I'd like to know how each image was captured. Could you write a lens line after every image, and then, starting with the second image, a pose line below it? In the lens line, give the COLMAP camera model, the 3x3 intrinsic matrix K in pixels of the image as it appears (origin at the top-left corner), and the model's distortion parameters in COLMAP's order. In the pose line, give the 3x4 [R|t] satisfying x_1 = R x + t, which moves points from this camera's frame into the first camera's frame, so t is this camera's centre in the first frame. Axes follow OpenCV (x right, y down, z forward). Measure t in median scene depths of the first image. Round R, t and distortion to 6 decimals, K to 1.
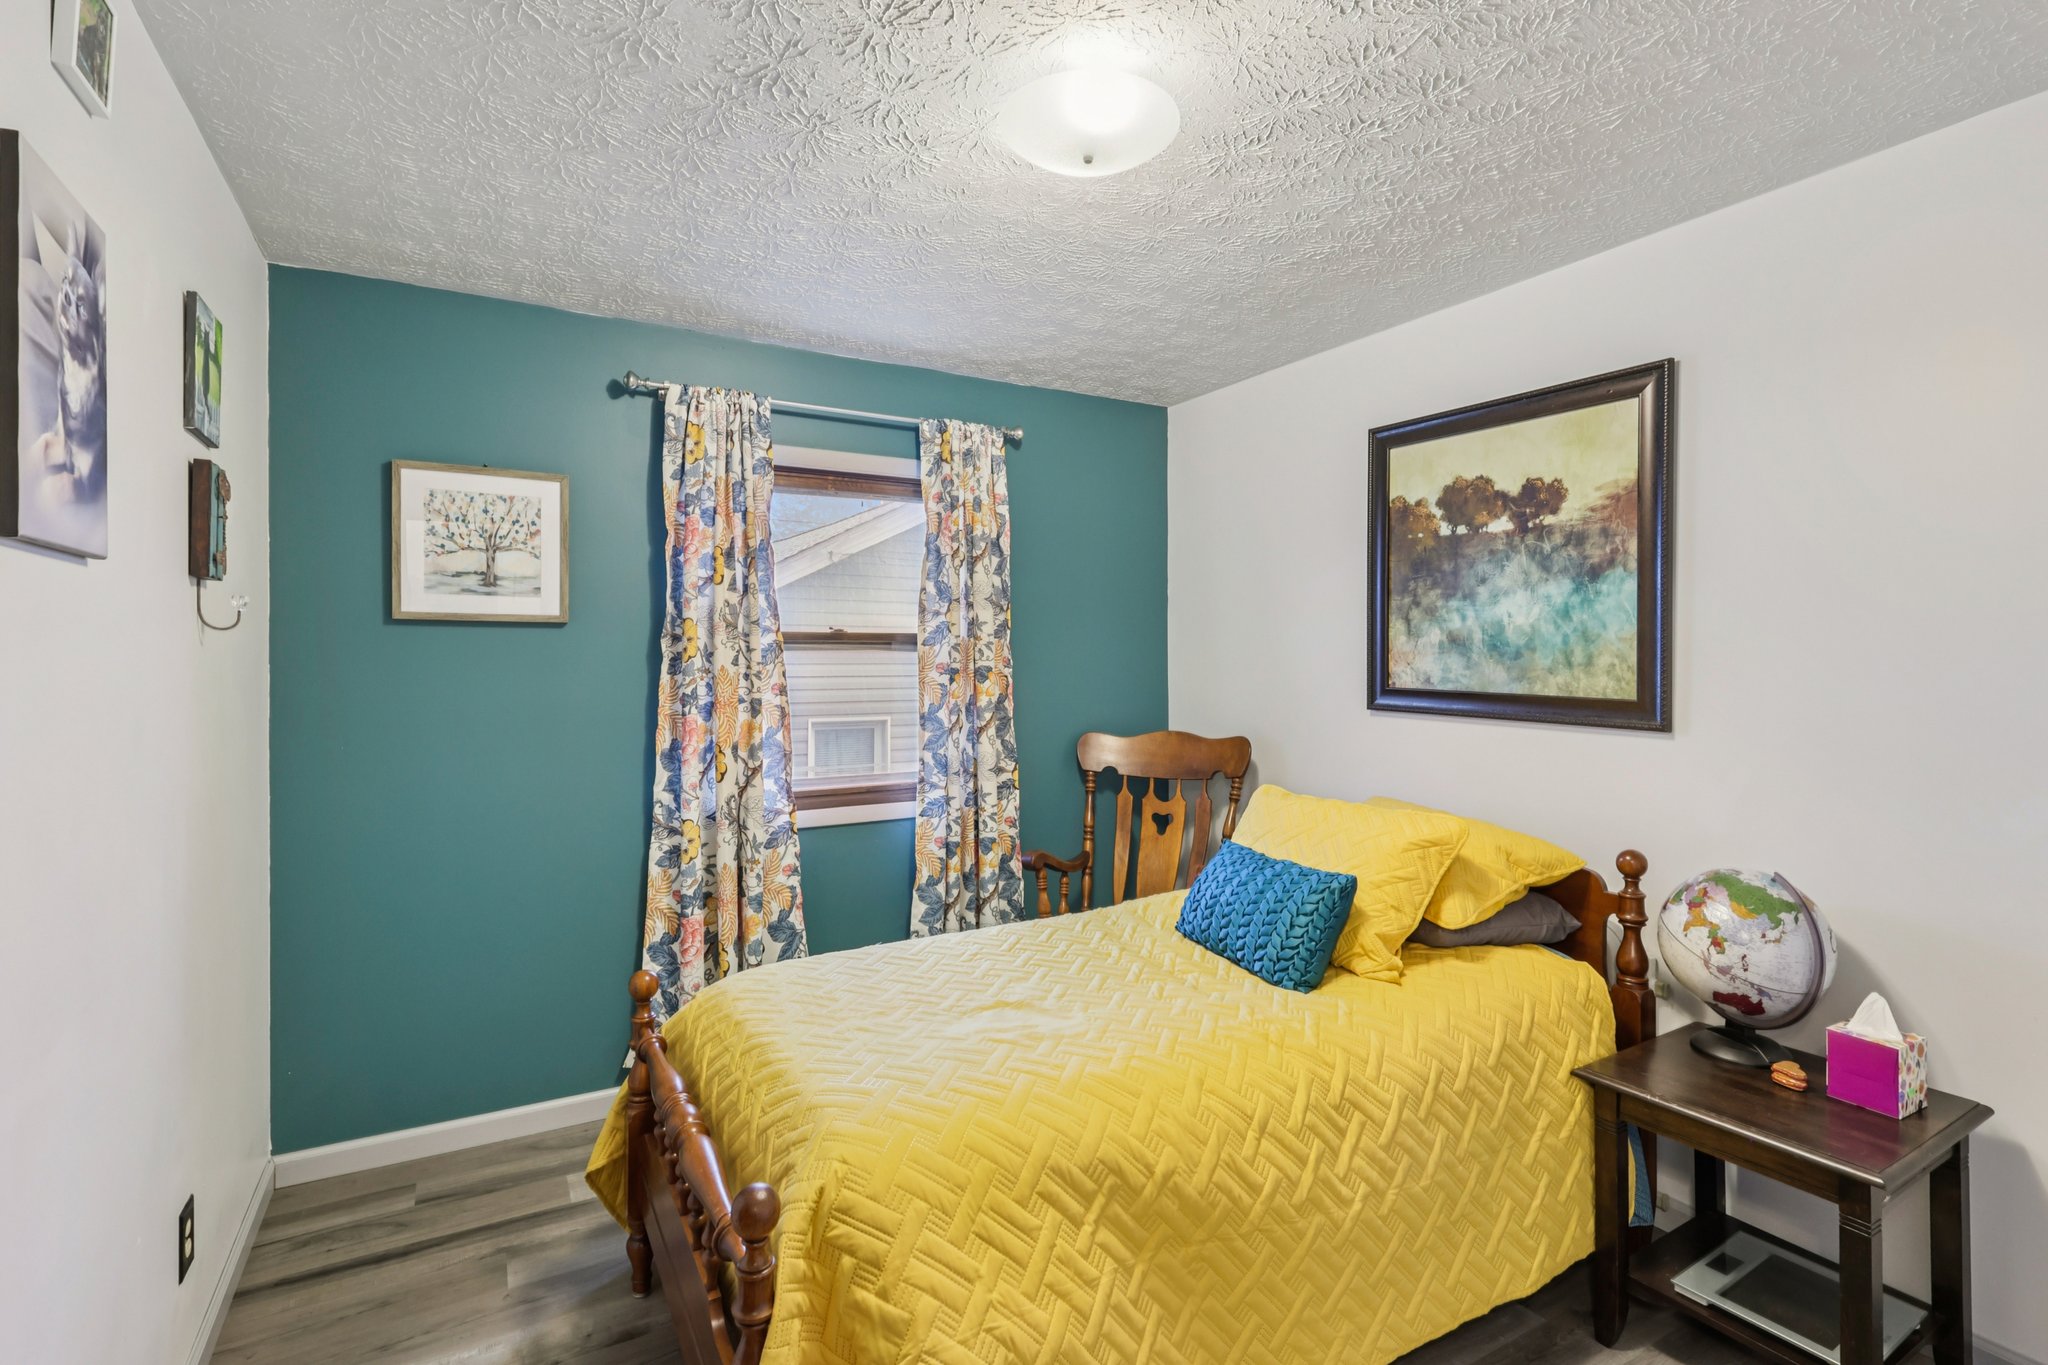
lens RADIAL K [[960.8, 0, 1037.3], [0, 960.8, 664.5], [0, 0, 1]] dist [0.001074, -0.000823]
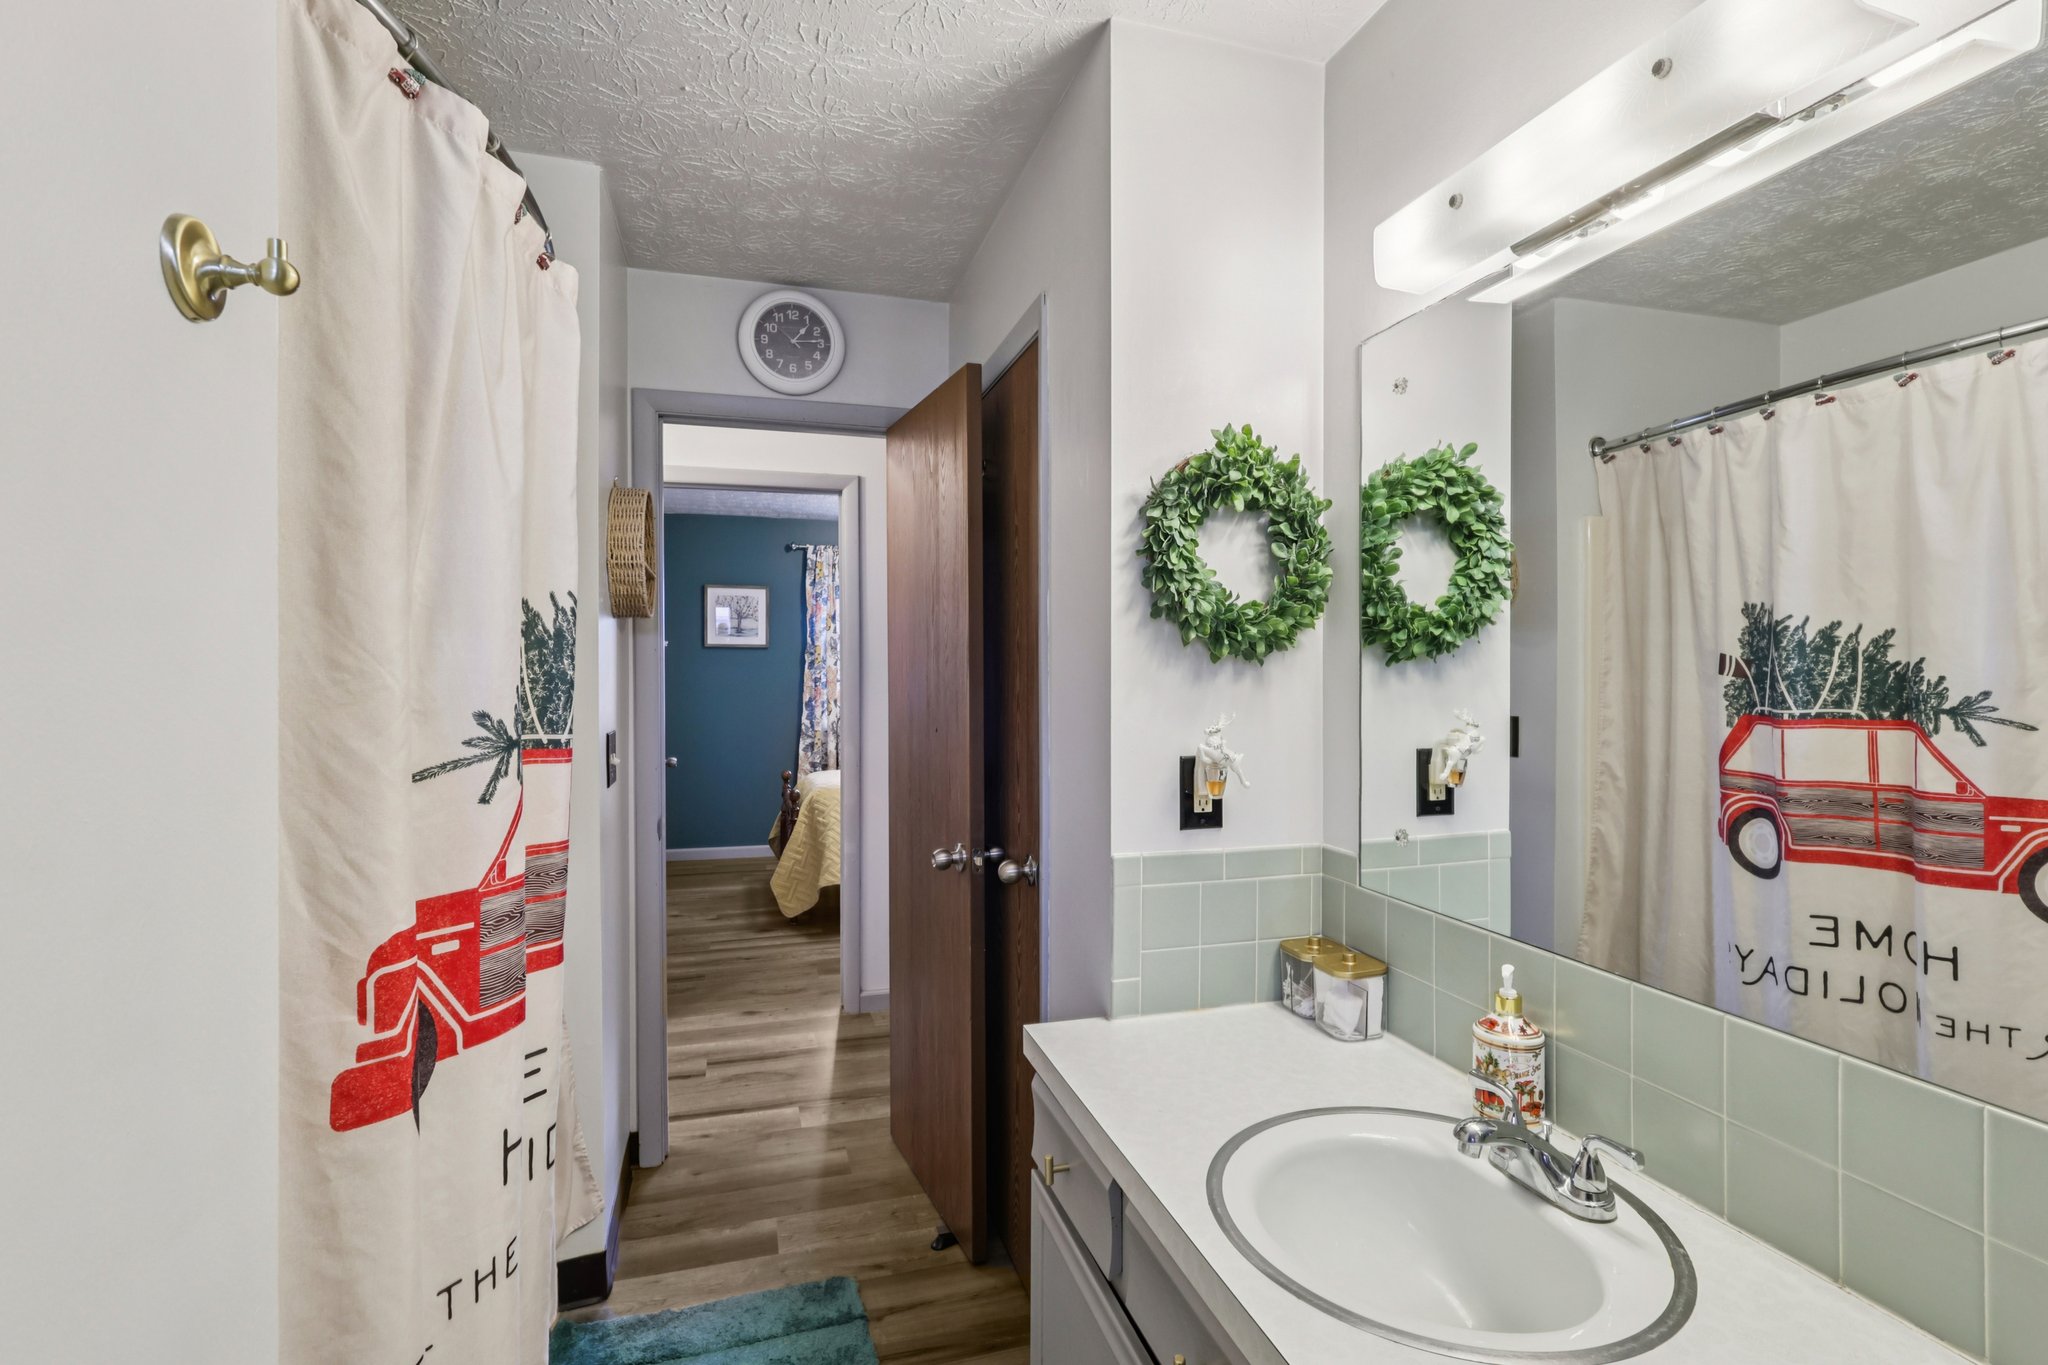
lens RADIAL K [[960.8, 0, 1019.3], [0, 960.8, 673.6], [0, 0, 1]] dist [0.001074, -0.000823]
pose [[0.970772, 0.002746, -0.239986, 0.026045], [-0.003063, 0.999995, -0.000946, 0.000827], [0.239982, 0.001653, 0.970776, -0.044178]]
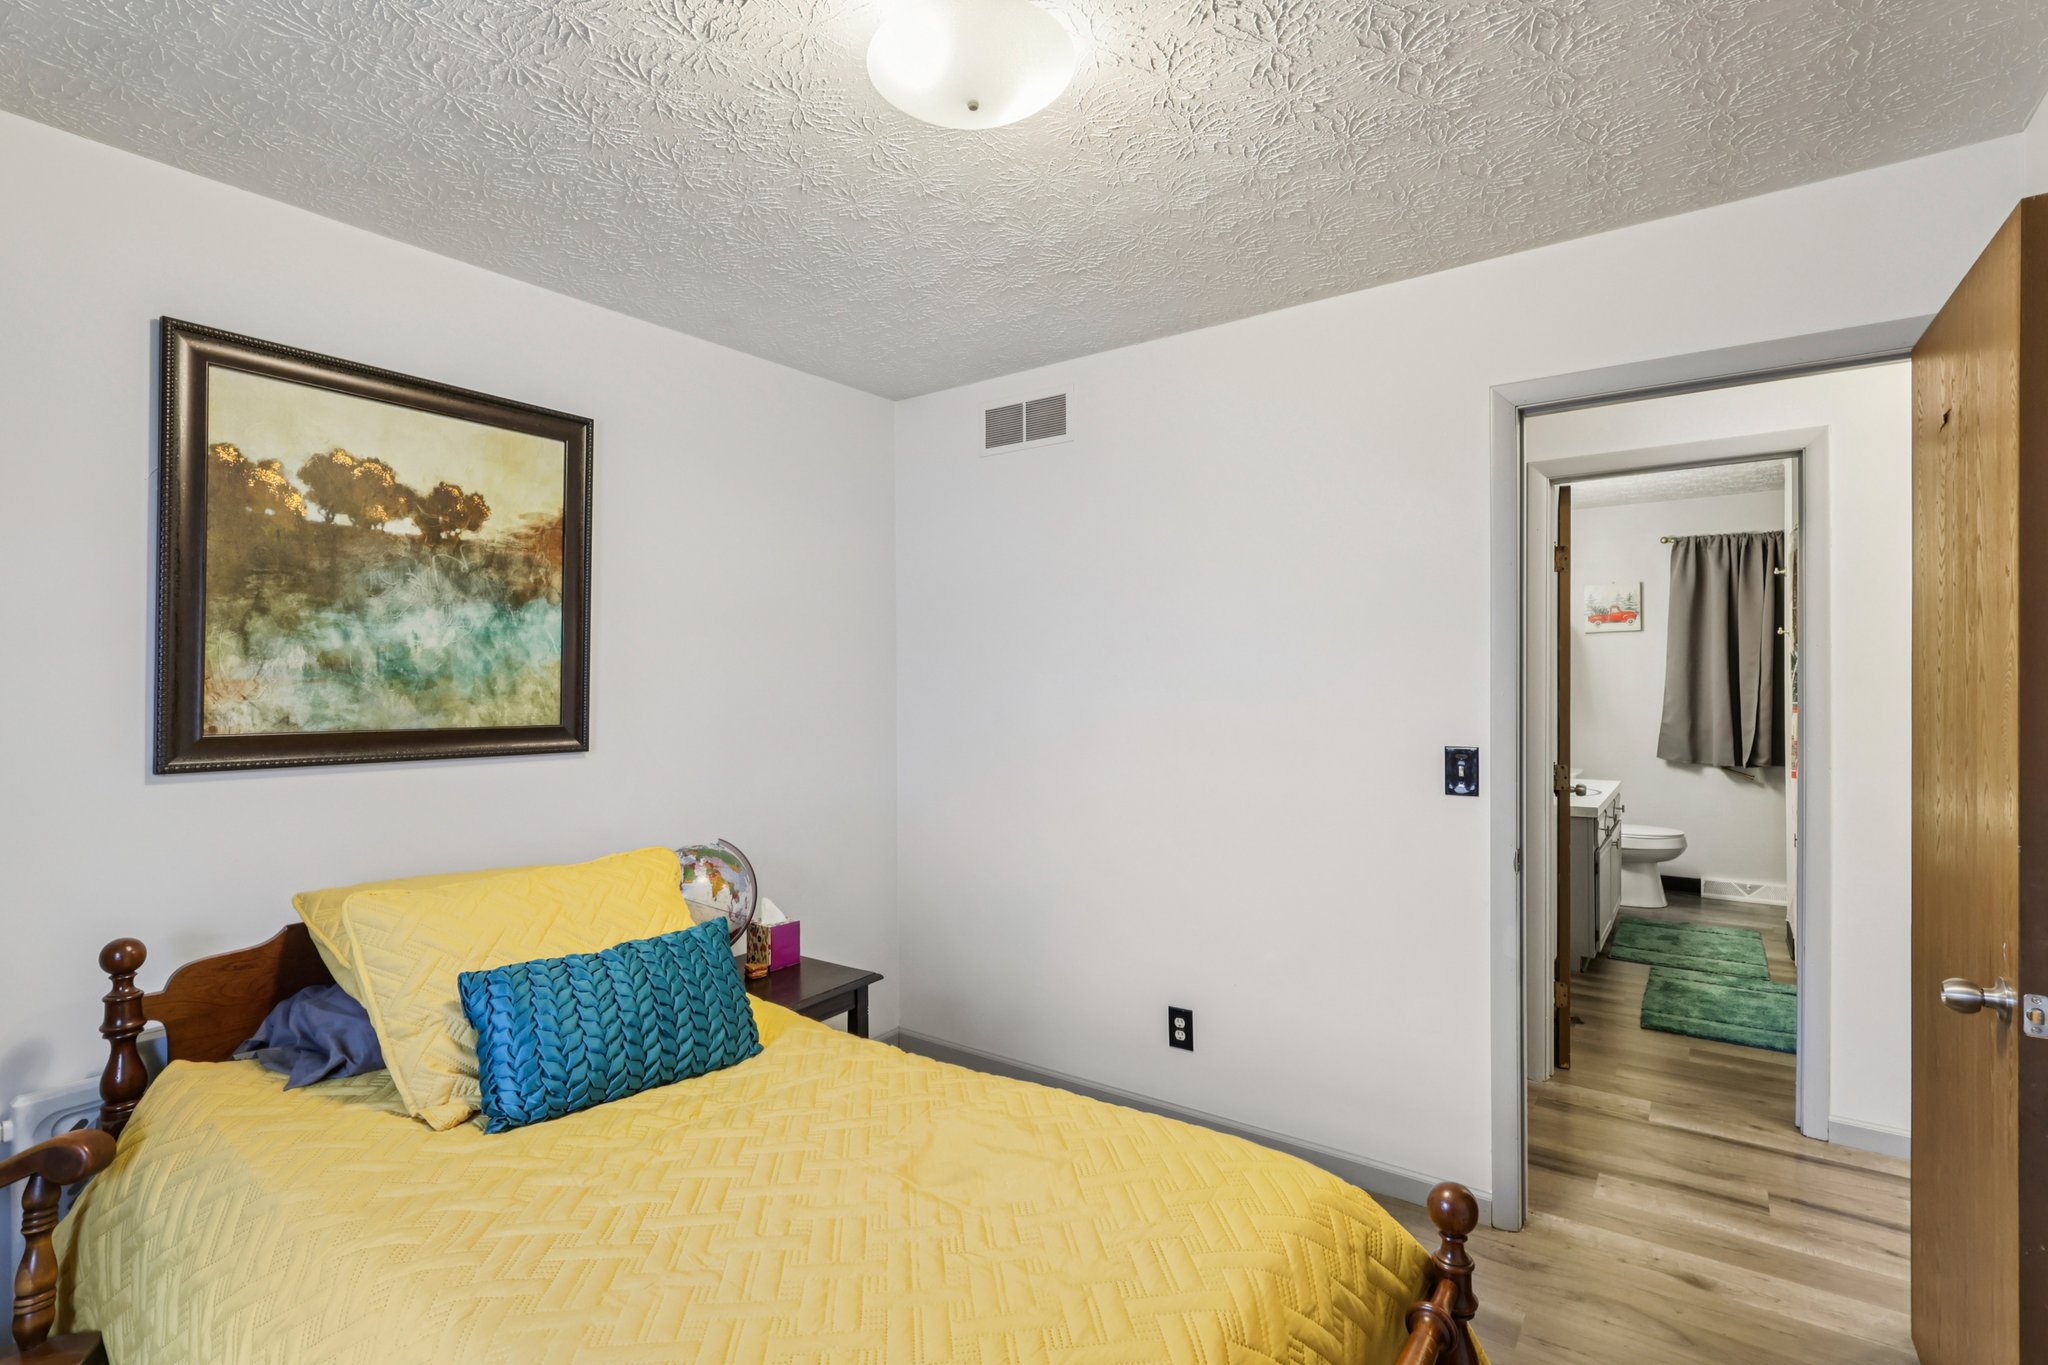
lens RADIAL K [[960.8, 0, 1027.1], [0, 960.8, 676.2], [0, 0, 1]] dist [0.001074, -0.000823]
pose [[-0.406696, 0.005900, 0.913545, -0.544414], [0.015240, 0.999884, 0.000327, -0.009220], [-0.913437, 0.014056, -0.406738, 0.931630]]
